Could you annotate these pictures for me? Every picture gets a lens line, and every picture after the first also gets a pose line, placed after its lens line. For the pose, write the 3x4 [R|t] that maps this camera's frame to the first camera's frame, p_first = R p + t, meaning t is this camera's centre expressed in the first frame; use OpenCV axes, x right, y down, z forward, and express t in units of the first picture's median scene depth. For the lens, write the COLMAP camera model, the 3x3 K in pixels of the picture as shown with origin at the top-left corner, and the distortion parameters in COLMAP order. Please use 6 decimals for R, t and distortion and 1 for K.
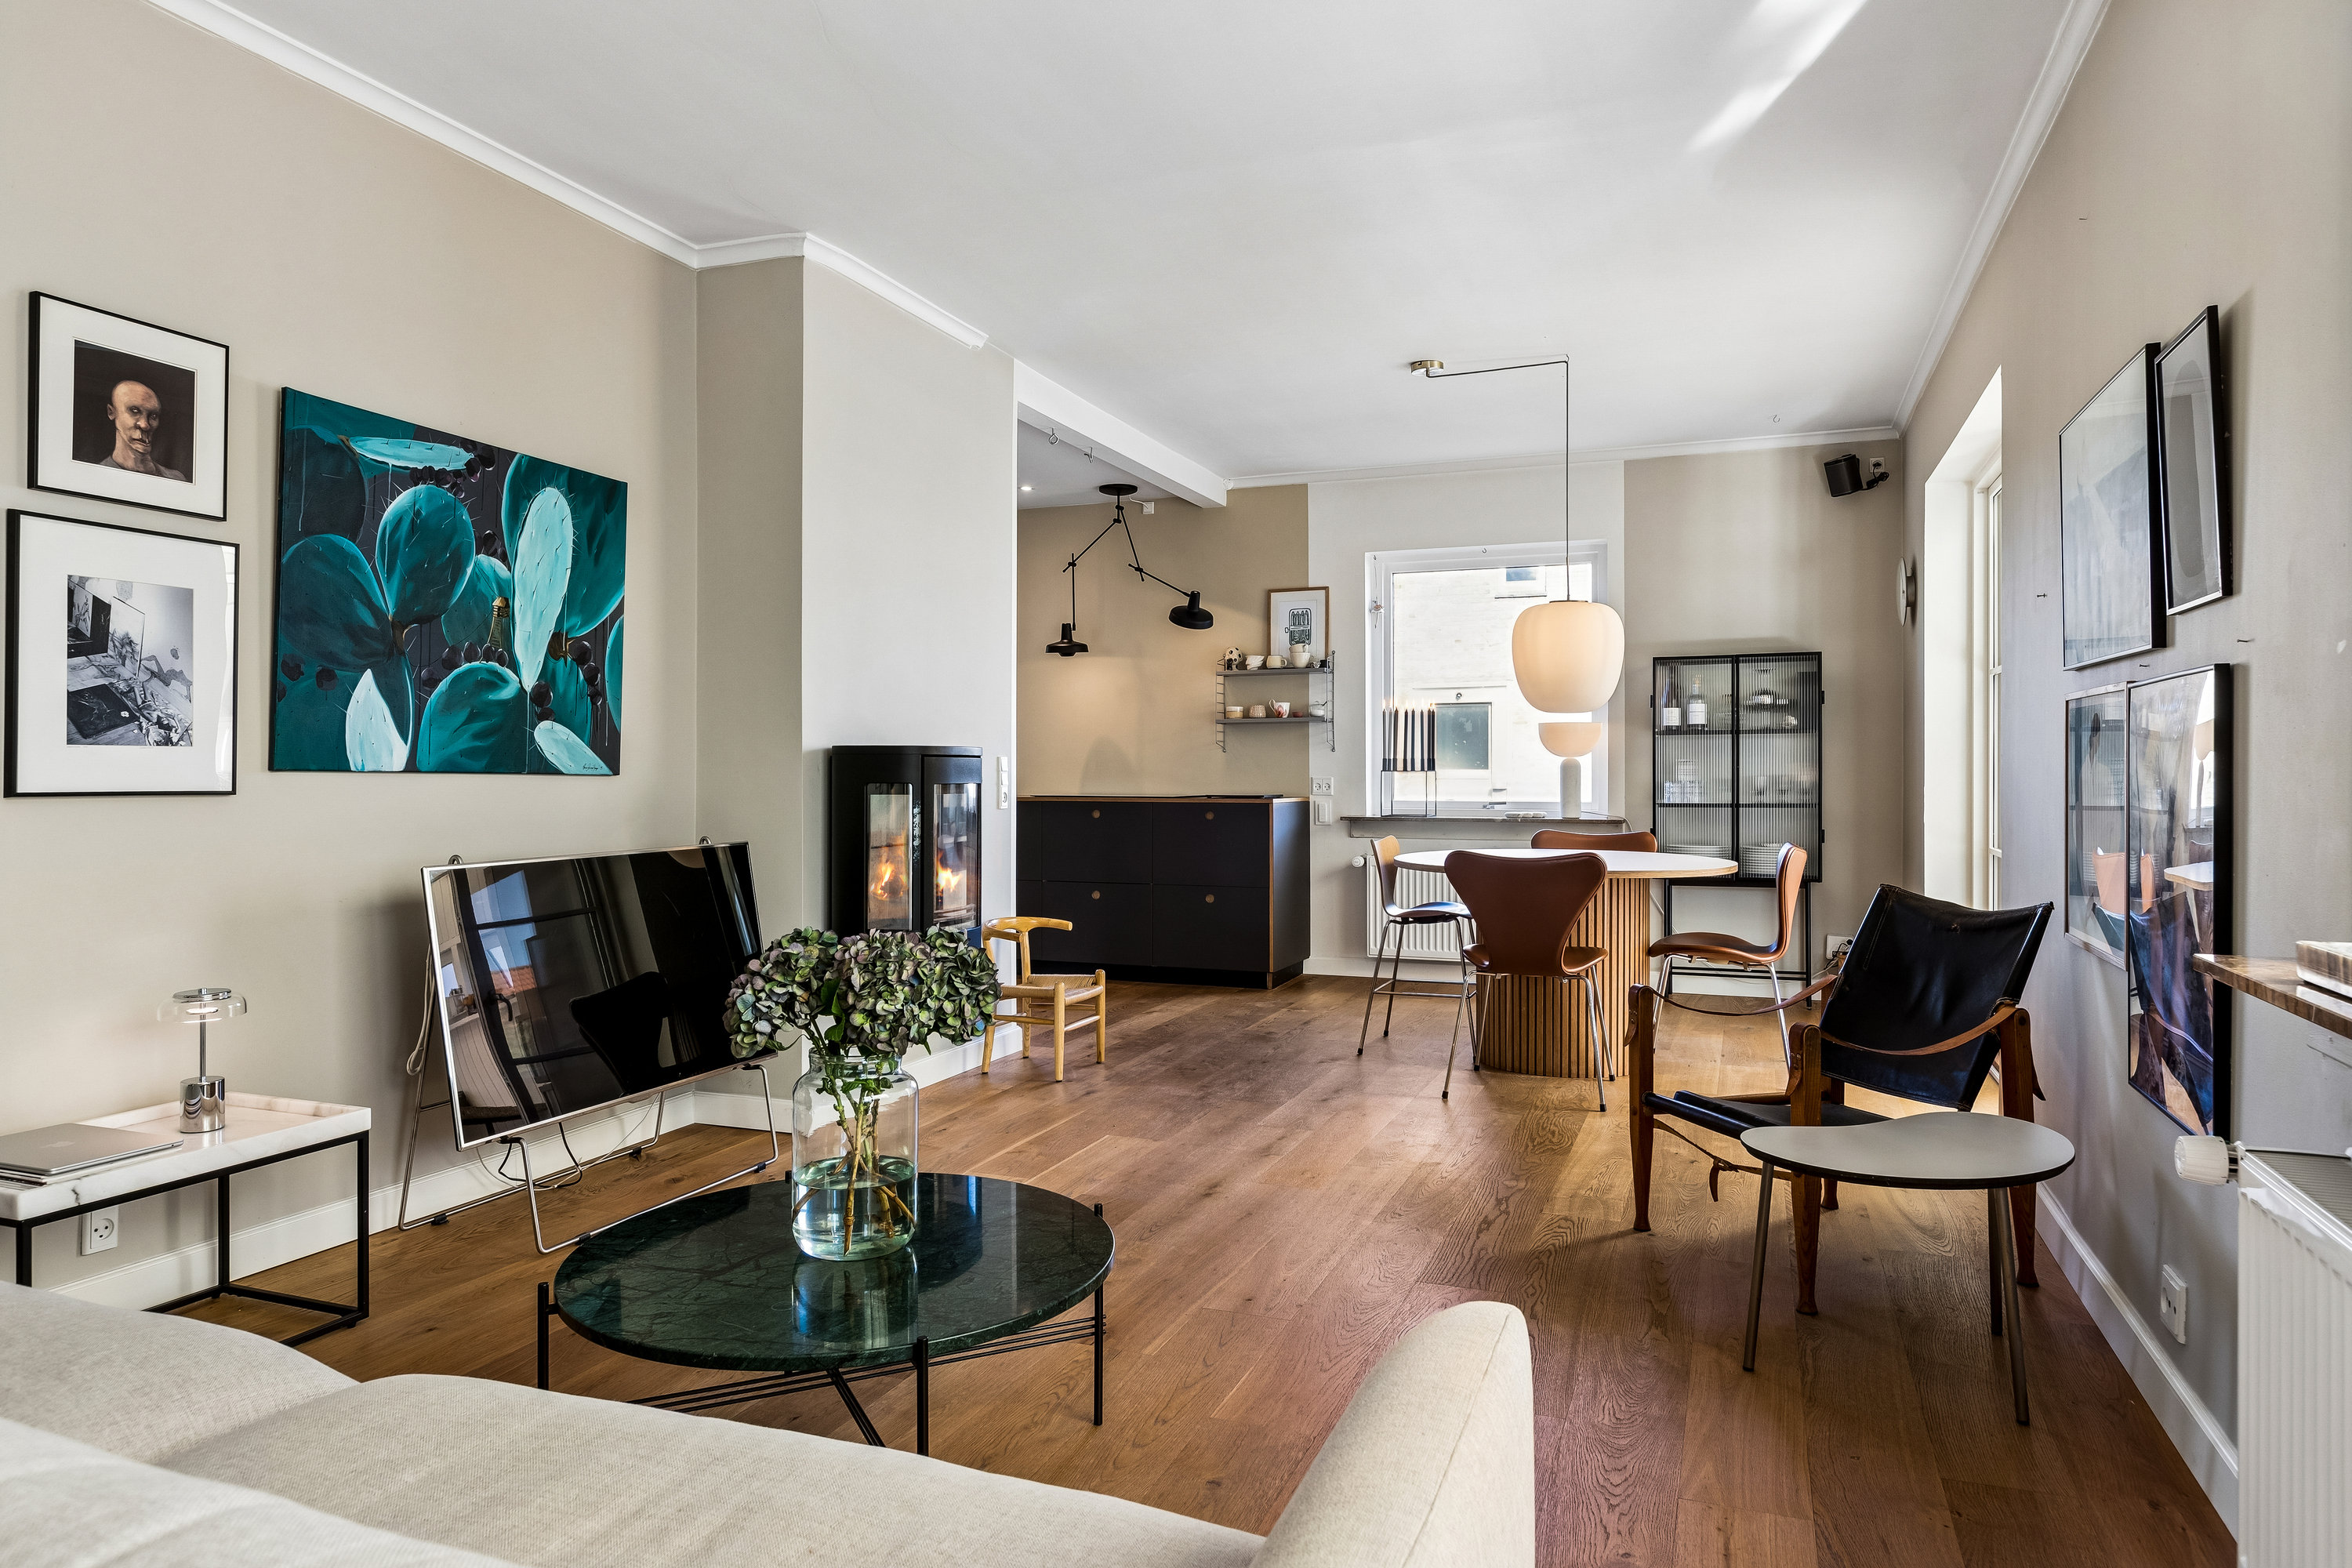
lens RADIAL K [[1483.8, 0, 1169.1], [0, 1483.8, 790.9], [0, 0, 1]] dist [-0.002282, 0.004738]
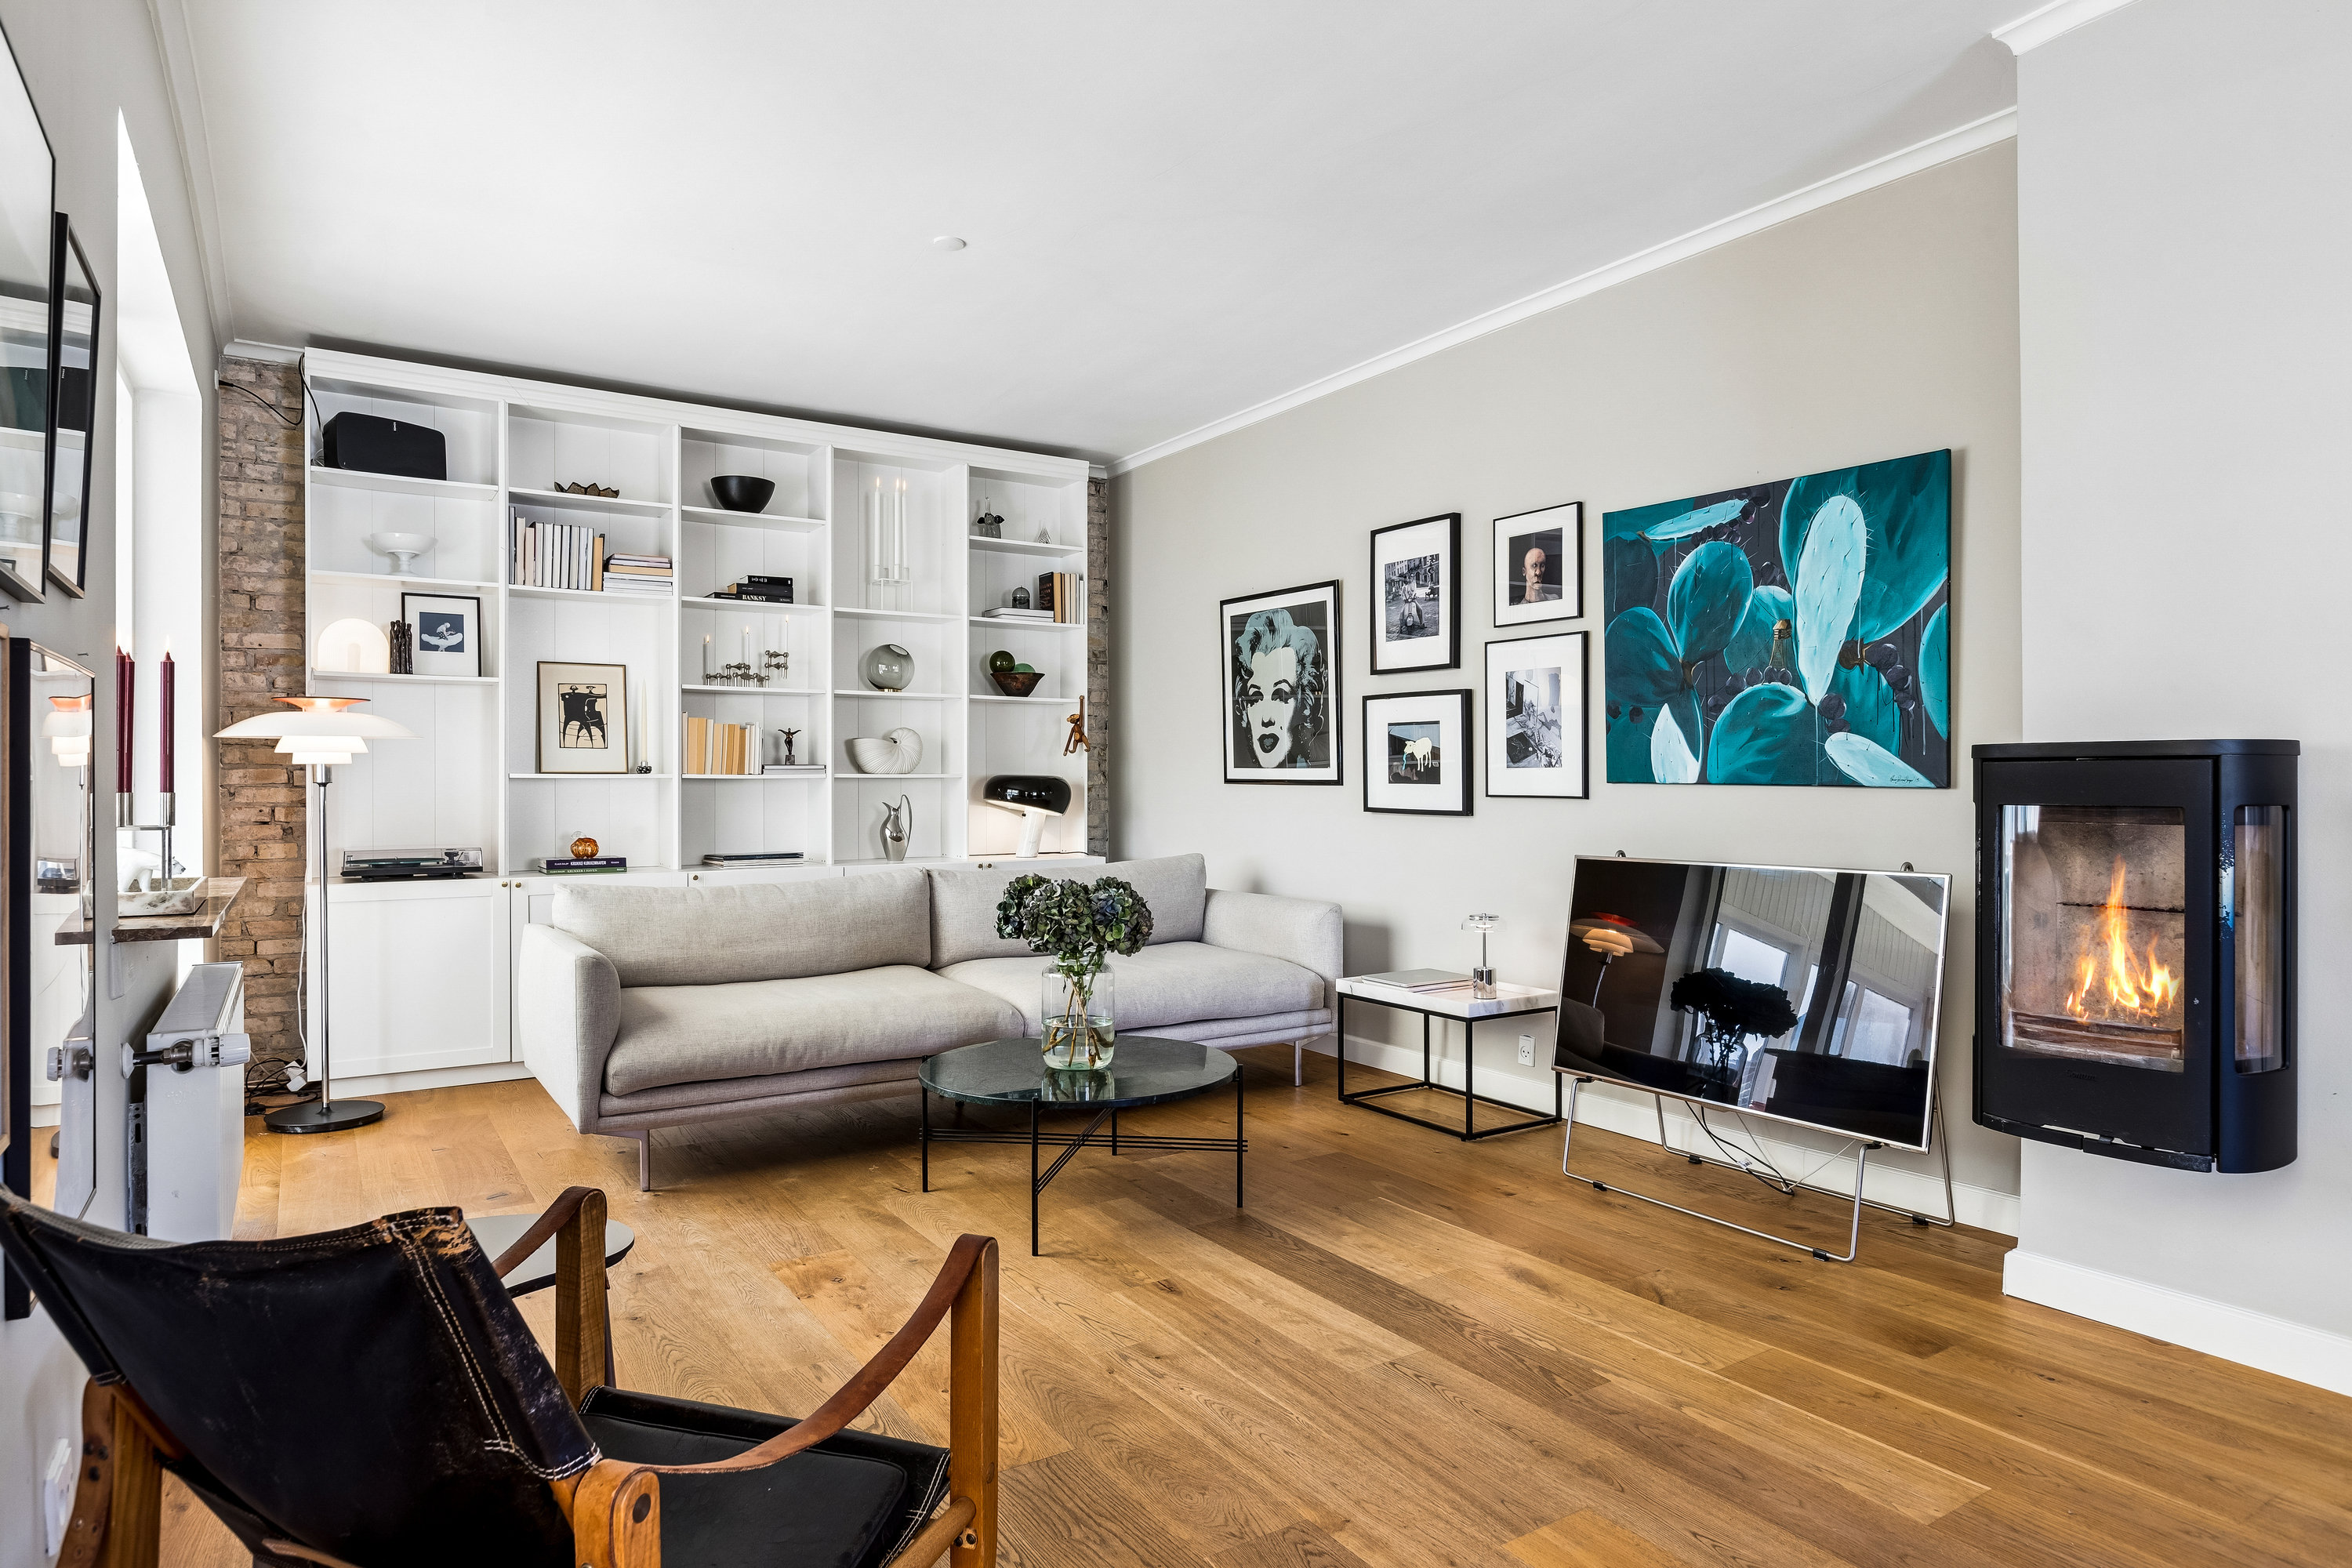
lens RADIAL K [[1344.7, 0, 1172.0], [0, 1344.7, 767.4], [0, 0, 1]] dist [0.002255, -0.001153]
pose [[-0.575486, 0.001497, -0.817810, 0.336603], [0.000358, 0.999999, 0.001578, -0.015016], [0.817812, 0.000616, -0.575486, 0.679469]]
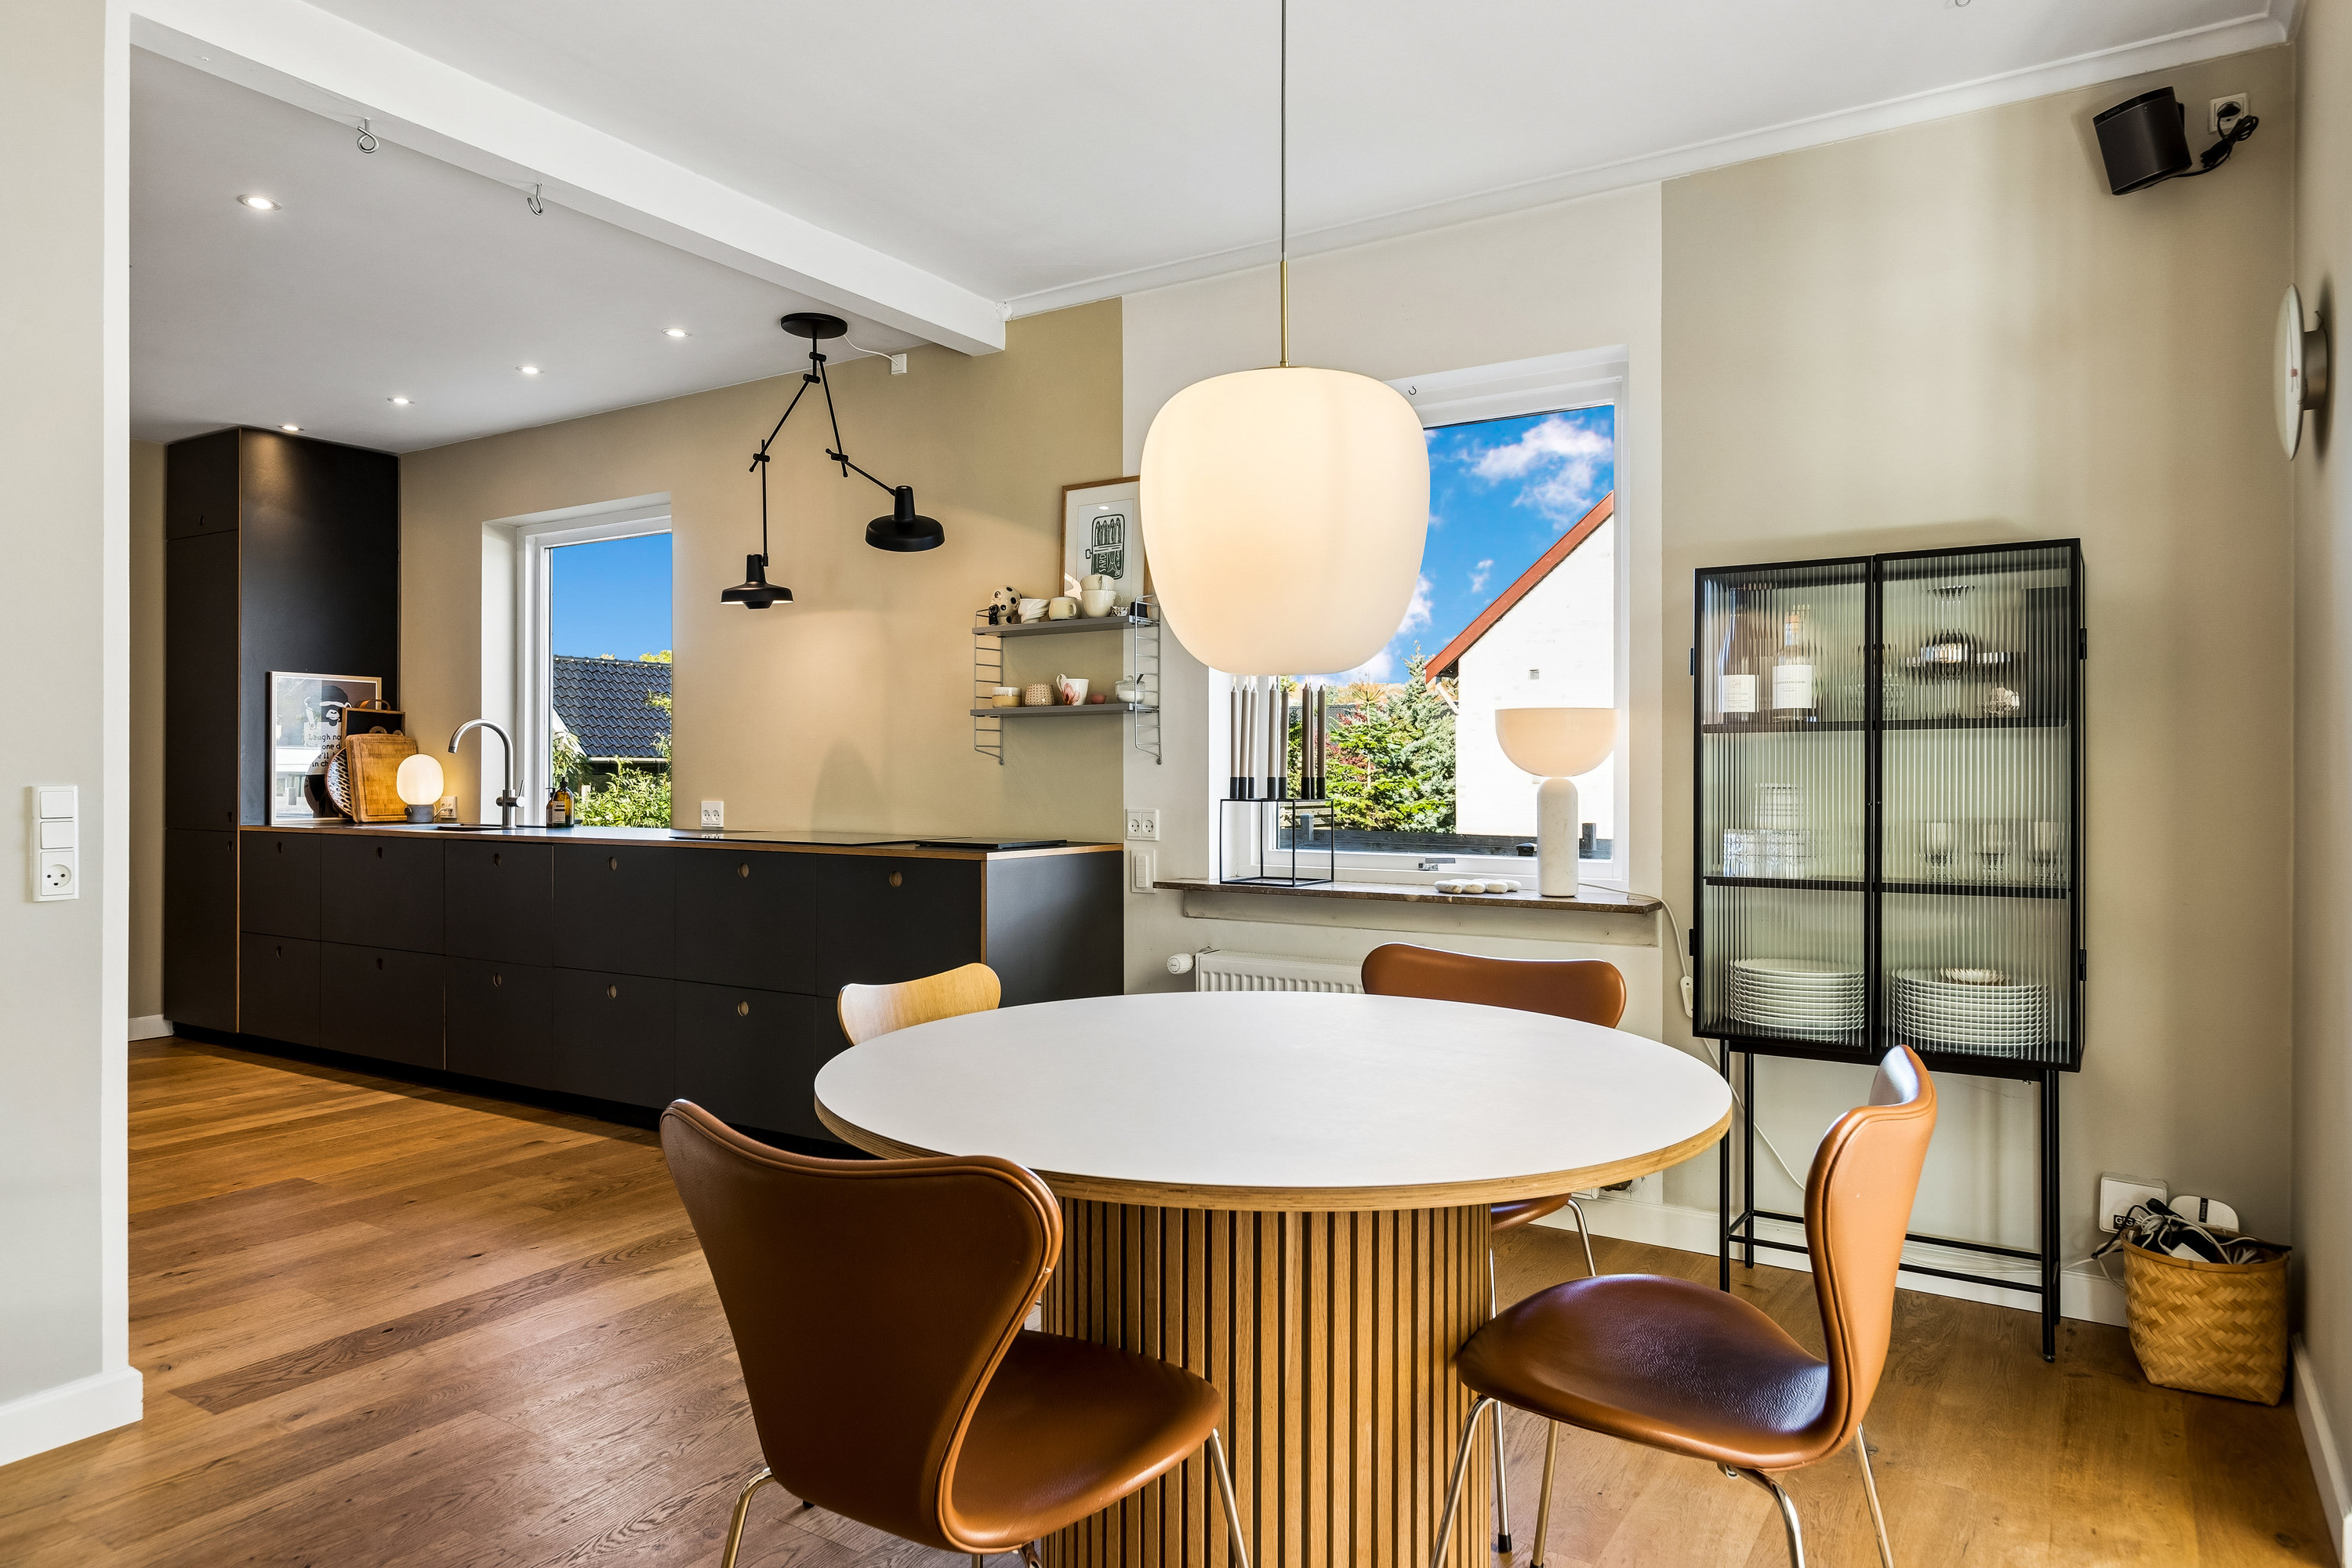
lens RADIAL K [[1480.1, 0, 1163.3], [0, 1480.1, 791.6], [0, 0, 1]] dist [-0.011706, 0.010836]
pose [[0.980026, 0.005914, -0.198779, 0.259969], [-0.006866, 0.999968, -0.004100, -0.016139], [0.198749, 0.005383, 0.980036, 0.517791]]
